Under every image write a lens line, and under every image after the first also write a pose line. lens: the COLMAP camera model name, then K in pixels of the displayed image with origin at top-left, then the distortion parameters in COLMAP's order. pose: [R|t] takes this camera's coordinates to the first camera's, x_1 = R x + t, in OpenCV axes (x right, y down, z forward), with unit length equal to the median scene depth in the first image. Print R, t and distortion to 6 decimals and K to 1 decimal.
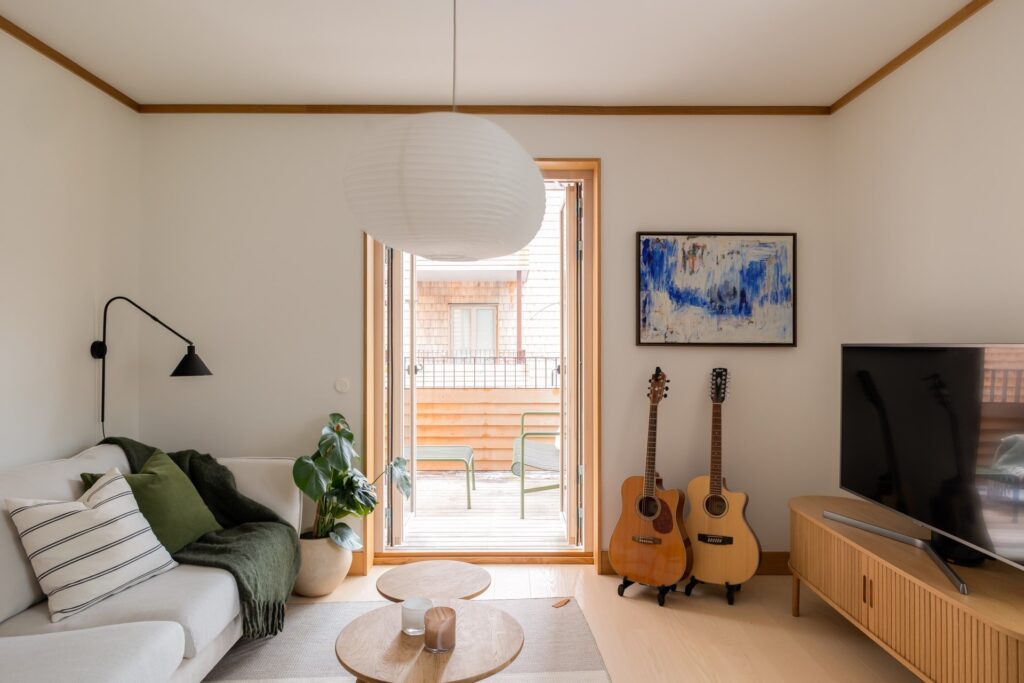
lens RADIAL K [[636.8, 0, 512.3], [0, 636.8, 339.2], [0, 0, 1]] dist [0.000173, -0.000308]
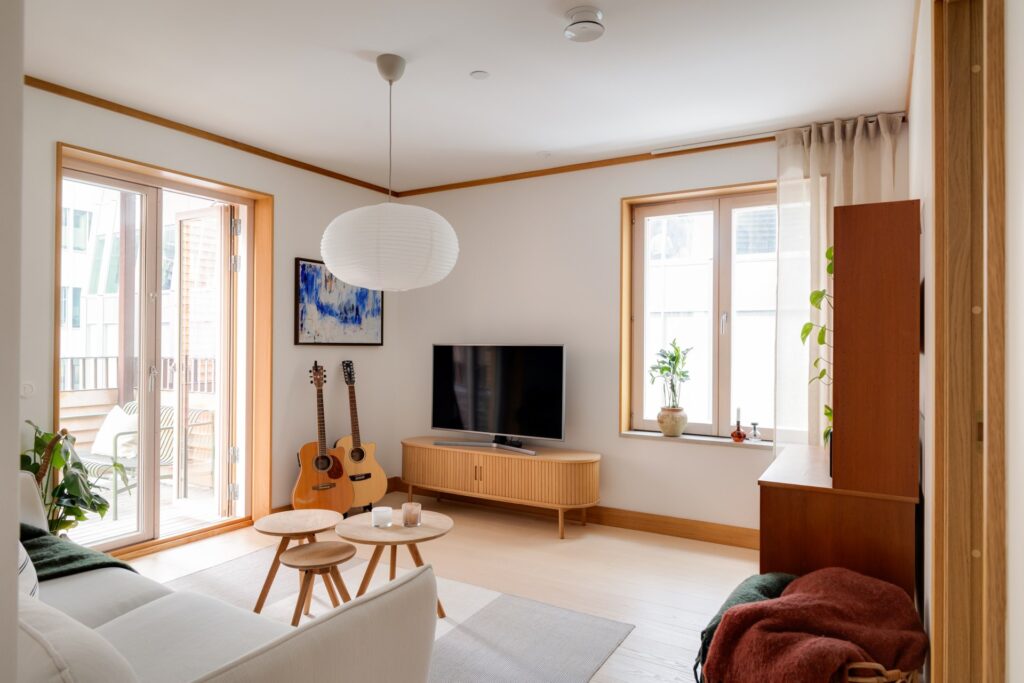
lens RADIAL K [[618.9, 0, 512.0], [0, 618.9, 341.5], [0, 0, 1]] dist [-0.002785, -0.001550]
pose [[0.516560, 0.005078, 0.856236, -0.661233], [-0.008373, 0.999965, -0.000879, 0.000599], [-0.856210, -0.006715, 0.516584, -0.029402]]
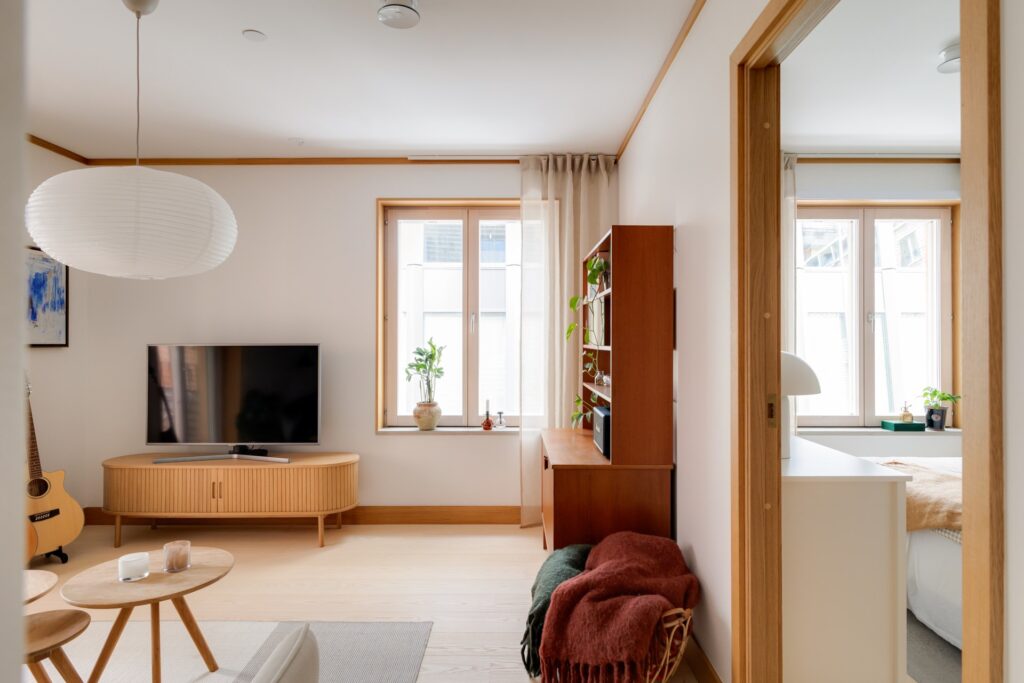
lens RADIAL K [[568.6, 0, 517.1], [0, 568.6, 340.3], [0, 0, 1]] dist [-0.000982, -0.000395]
pose [[0.010699, 0.001514, 0.999942, -0.634699], [-0.001965, 0.999997, -0.001493, -0.001051], [-0.999941, -0.001948, 0.010702, 0.126438]]
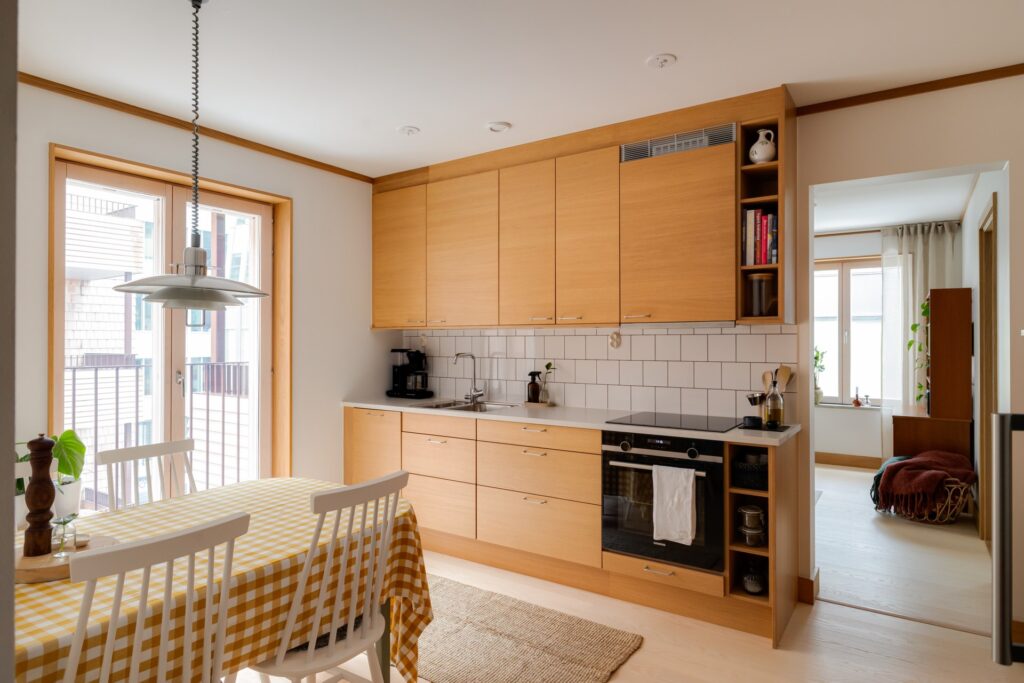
lens RADIAL K [[597.7, 0, 513.3], [0, 597.7, 338.5], [0, 0, 1]] dist [0.000294, -0.000419]
pose [[0.565258, 0.002998, 0.824909, -1.610187], [-0.001399, 0.999995, -0.002675, -0.025649], [-0.824913, 0.000359, 0.565260, 0.030462]]
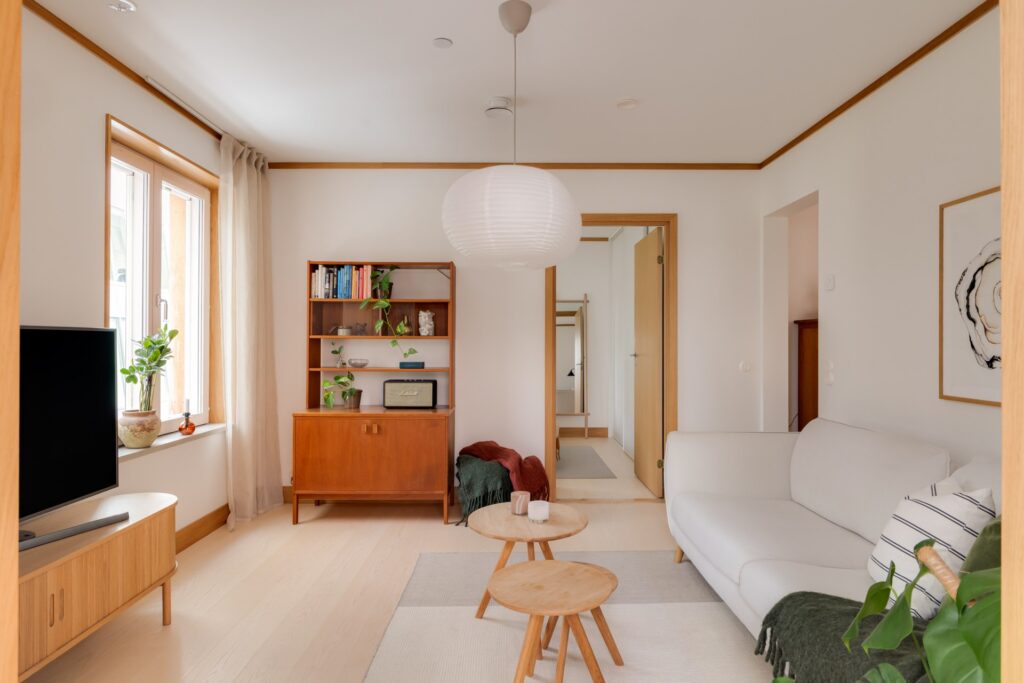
lens RADIAL K [[568.6, 0, 517.1], [0, 568.6, 340.3], [0, 0, 1]] dist [-0.000982, -0.000395]
pose [[-0.999988, -0.002484, -0.004305, -0.053390], [-0.002458, 0.999978, -0.006154, 0.019560], [0.004320, -0.006143, -0.999972, 1.168925]]
